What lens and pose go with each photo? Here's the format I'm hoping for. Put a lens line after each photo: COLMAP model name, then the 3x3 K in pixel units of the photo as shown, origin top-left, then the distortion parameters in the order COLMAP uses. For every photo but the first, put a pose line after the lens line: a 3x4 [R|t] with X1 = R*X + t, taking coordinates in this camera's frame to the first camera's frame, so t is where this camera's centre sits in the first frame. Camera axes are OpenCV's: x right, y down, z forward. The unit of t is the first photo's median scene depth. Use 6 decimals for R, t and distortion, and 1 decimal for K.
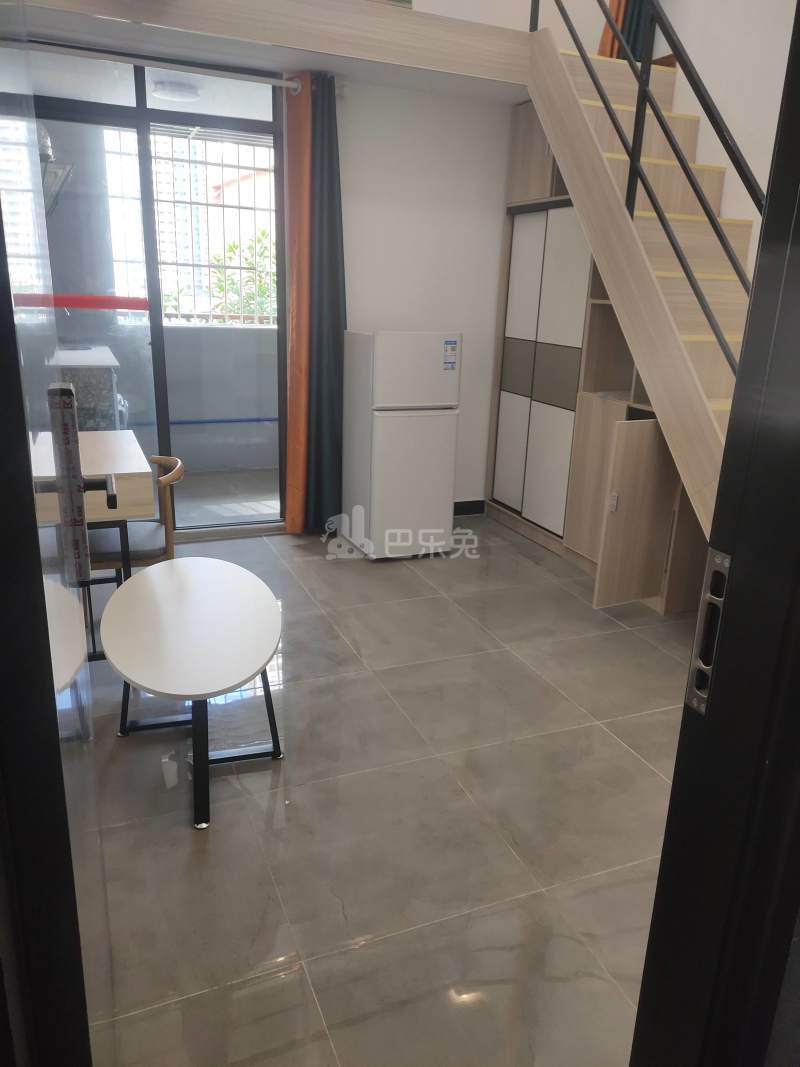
lens RADIAL K [[795.7, 0, 396.4], [0, 795.7, 532.8], [0, 0, 1]] dist [0.063764, -0.059222]
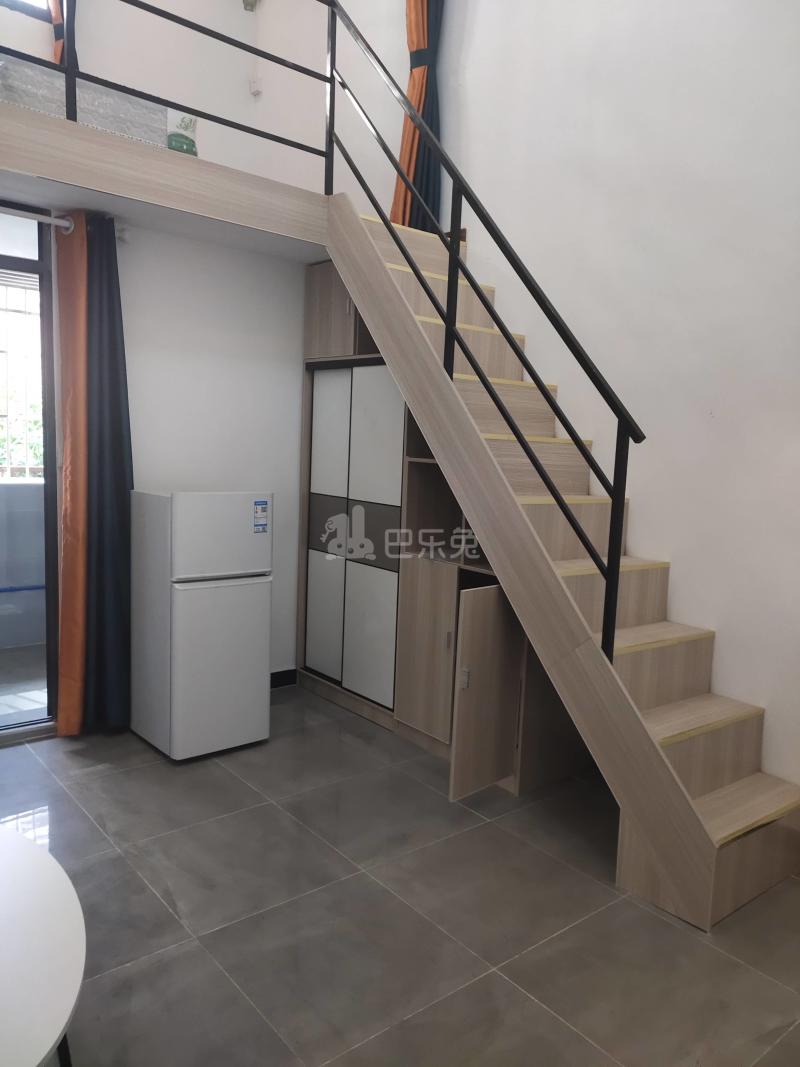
lens RADIAL K [[807.8, 0, 400.0], [0, 807.8, 533.5], [0, 0, 1]] dist [0.065125, -0.004311]
pose [[0.957822, -0.031276, 0.285657, -0.042868], [0.079215, 0.984281, -0.157846, -0.048913], [-0.276230, 0.173817, 0.945243, 0.103731]]
